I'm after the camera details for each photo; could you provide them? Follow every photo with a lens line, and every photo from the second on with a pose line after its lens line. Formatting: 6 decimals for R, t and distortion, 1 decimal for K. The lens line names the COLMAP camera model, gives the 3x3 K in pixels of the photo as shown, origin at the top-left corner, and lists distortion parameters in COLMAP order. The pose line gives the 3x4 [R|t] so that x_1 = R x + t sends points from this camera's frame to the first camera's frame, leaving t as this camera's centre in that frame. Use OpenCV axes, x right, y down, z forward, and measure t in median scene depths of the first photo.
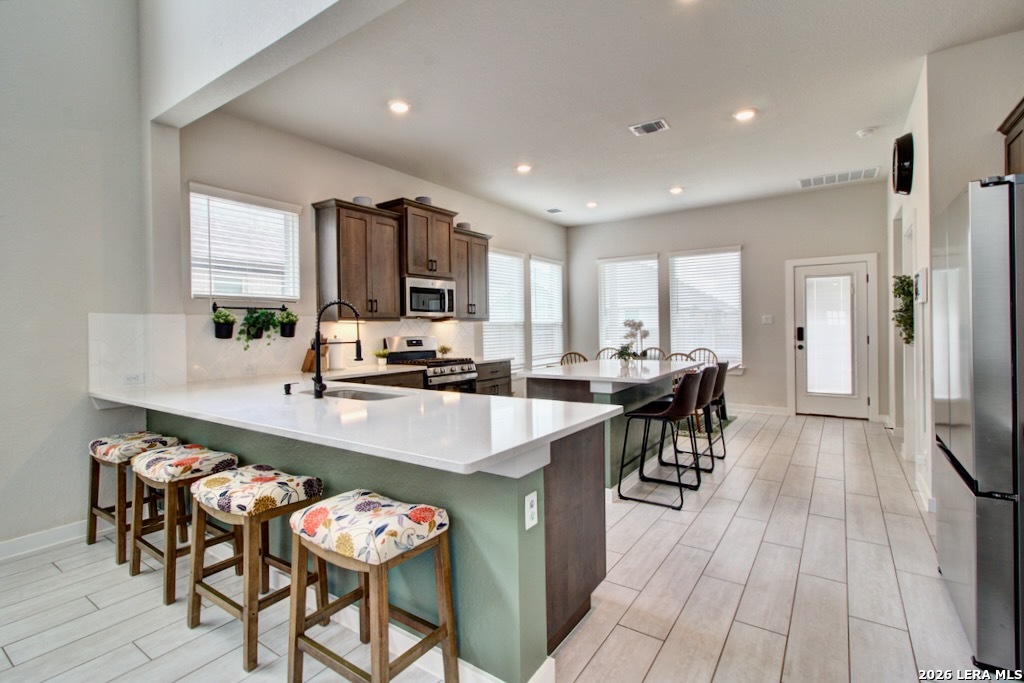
lens RADIAL K [[485.6, 0, 511.7], [0, 485.6, 329.2], [0, 0, 1]] dist [-0.000364, 0.000092]
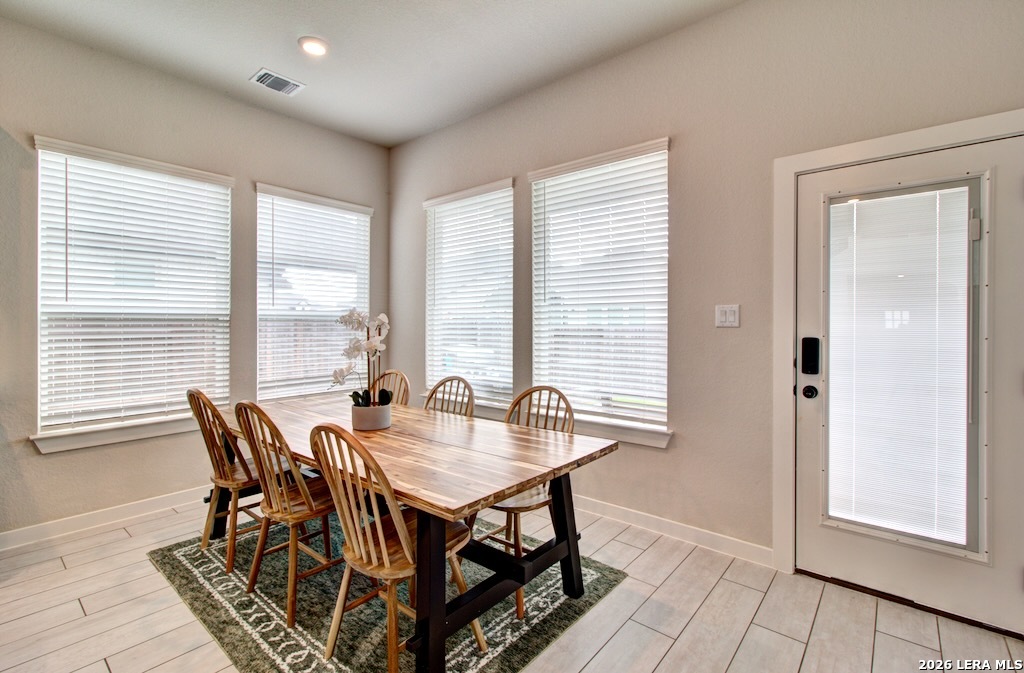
lens RADIAL K [[461.0, 0, 513.0], [0, 461.0, 325.9], [0, 0, 1]] dist [-0.000654, -0.000017]
pose [[0.994503, 0.015300, -0.103587, 0.493097], [-0.014989, 0.999880, 0.003787, -0.012962], [0.103633, -0.002213, 0.994613, 0.764186]]
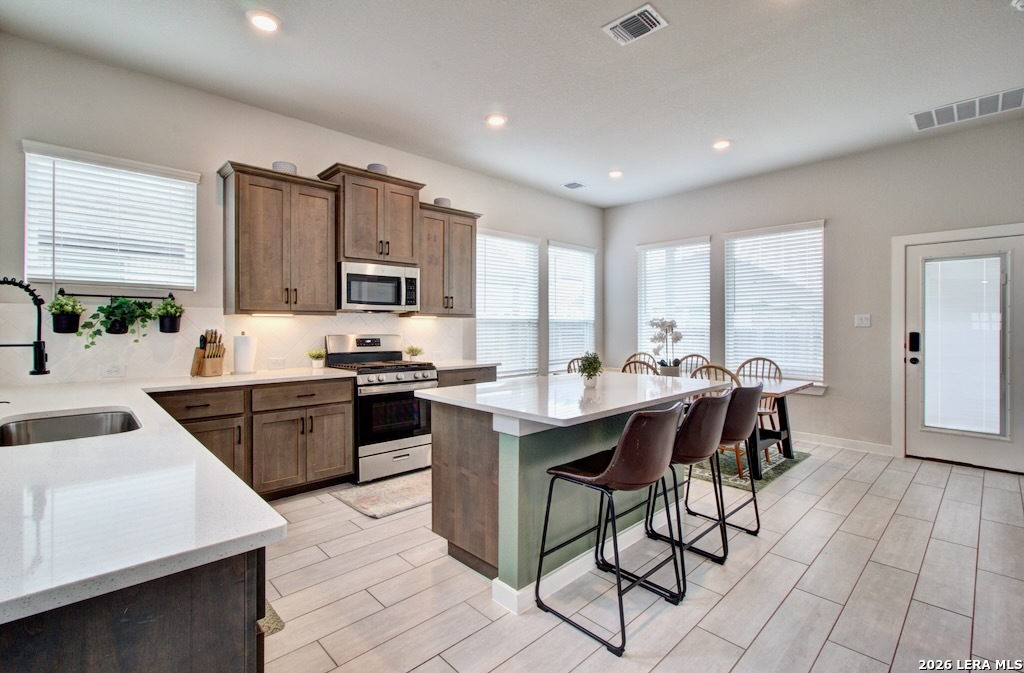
lens RADIAL K [[465.0, 0, 510.6], [0, 465.0, 325.5], [0, 0, 1]] dist [-0.000098, -0.000144]
pose [[0.977918, 0.016576, -0.208331, 0.200550], [-0.017129, 0.999853, -0.000851, -0.003728], [0.208286, 0.004401, 0.978058, 0.271788]]
